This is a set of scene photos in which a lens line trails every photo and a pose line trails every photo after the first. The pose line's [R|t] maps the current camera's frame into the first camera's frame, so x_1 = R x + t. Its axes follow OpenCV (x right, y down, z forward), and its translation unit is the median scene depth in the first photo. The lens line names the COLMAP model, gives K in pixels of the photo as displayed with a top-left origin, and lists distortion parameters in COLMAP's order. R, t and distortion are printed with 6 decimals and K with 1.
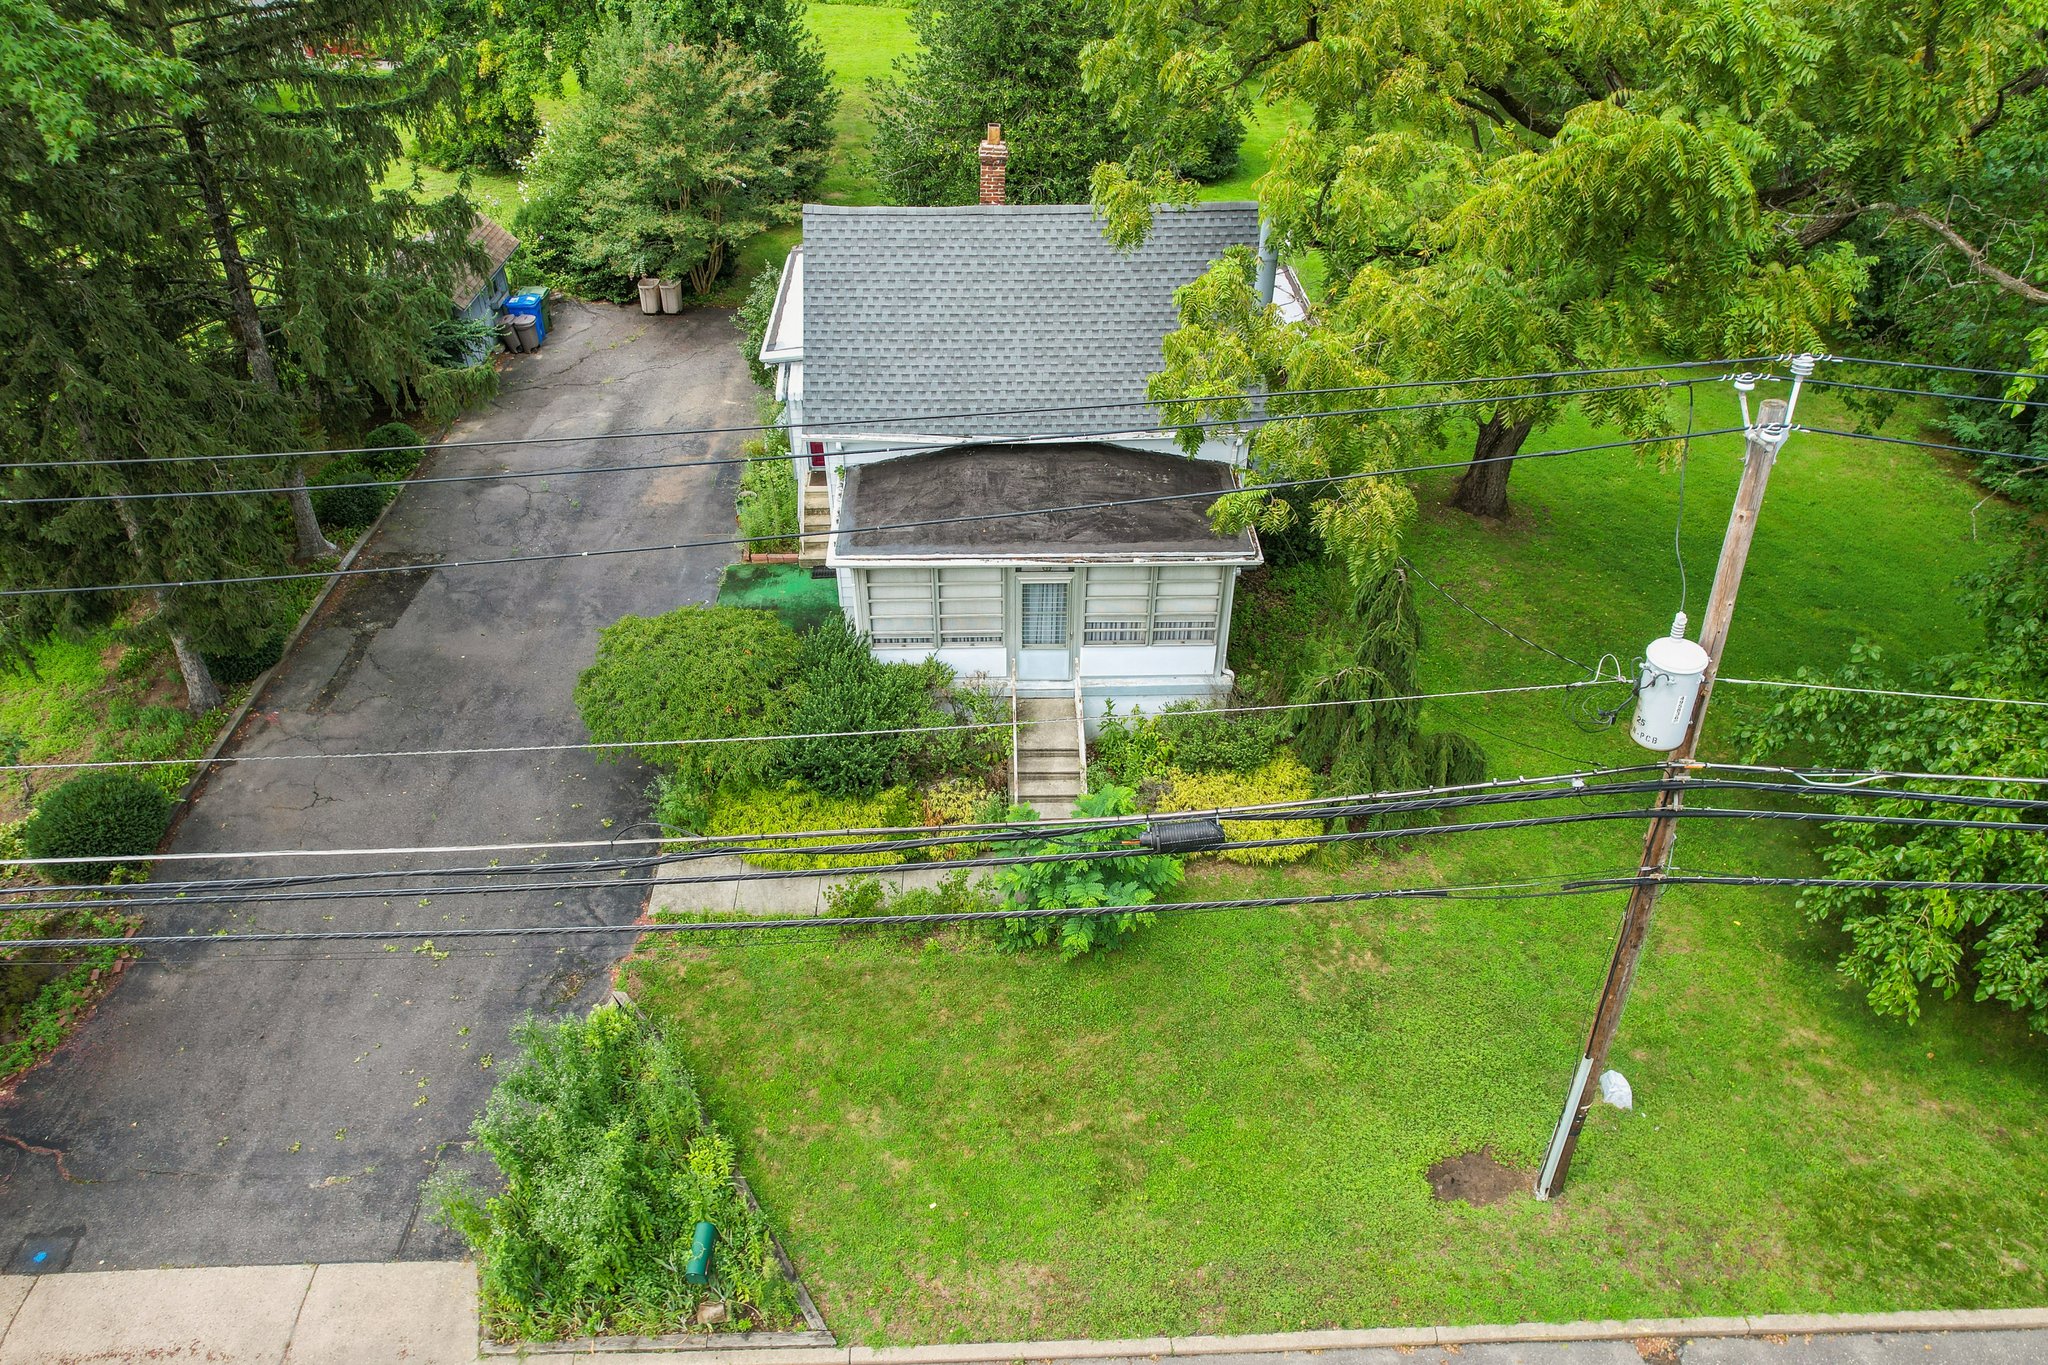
lens RADIAL K [[1320.8, 0, 1019.2], [0, 1320.8, 671.6], [0, 0, 1]] dist [-0.076809, 0.067260]
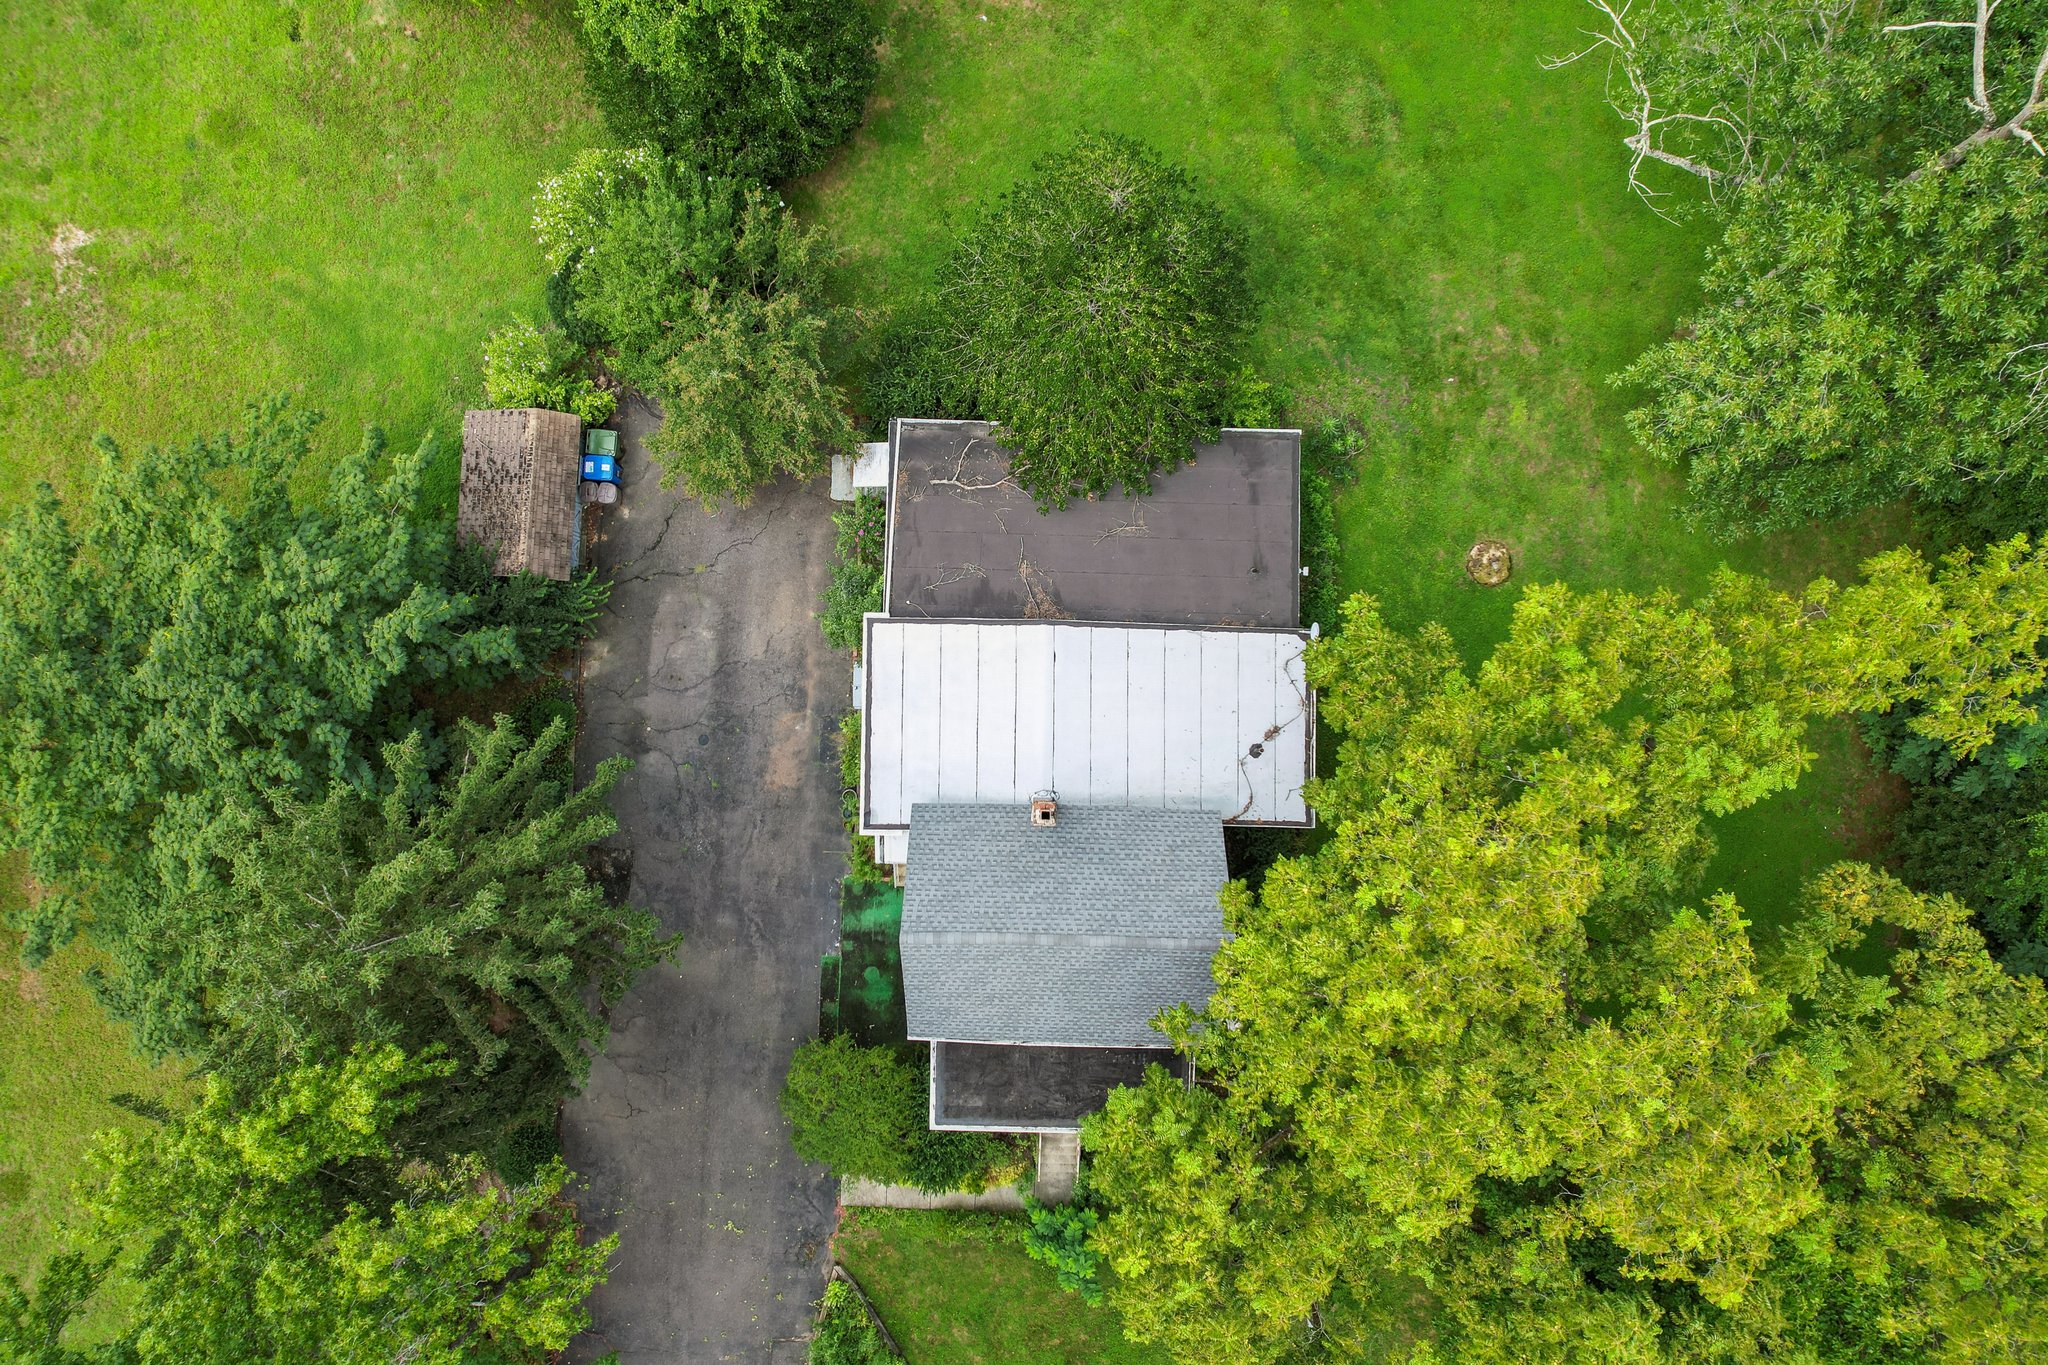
lens RADIAL K [[1320.8, 0, 1019.2], [0, 1320.8, 671.6], [0, 0, 1]] dist [-0.076809, 0.067260]
pose [[0.998641, 0.051477, -0.008146, -0.048094], [-0.027106, 0.646500, 0.762432, -1.674558], [0.044514, -0.761175, 0.647017, 0.360782]]
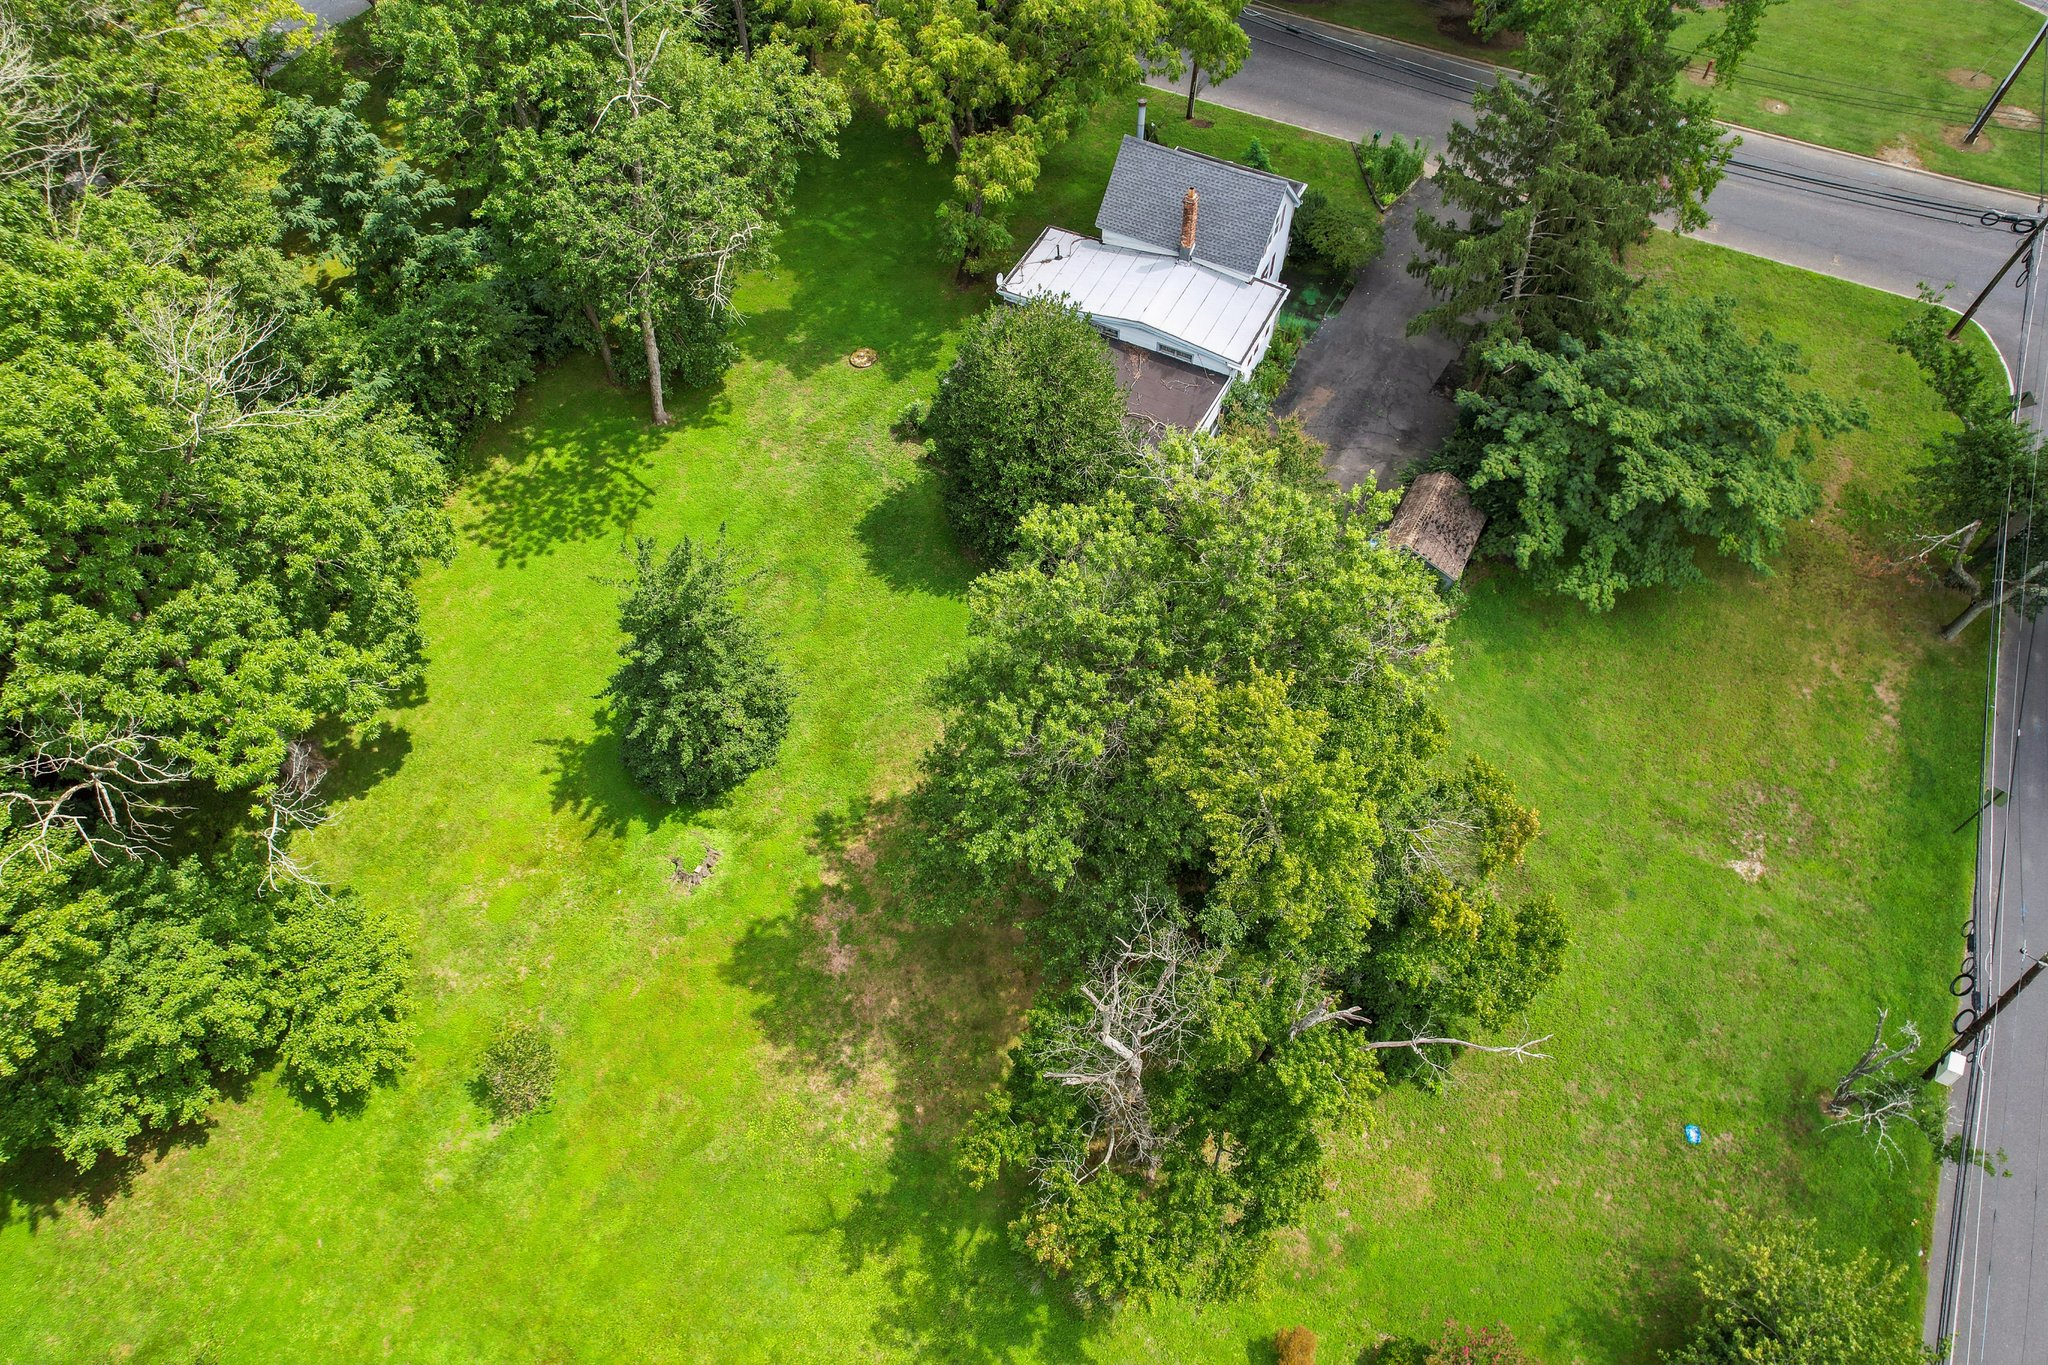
lens RADIAL K [[1320.8, 0, 1019.2], [0, 1320.8, 671.6], [0, 0, 1]] dist [-0.076809, 0.067260]
pose [[-0.870837, -0.399899, 0.285876, -0.867146], [0.323162, -0.027505, 0.945944, -3.127078], [-0.370418, 0.916147, 0.153185, 1.784600]]
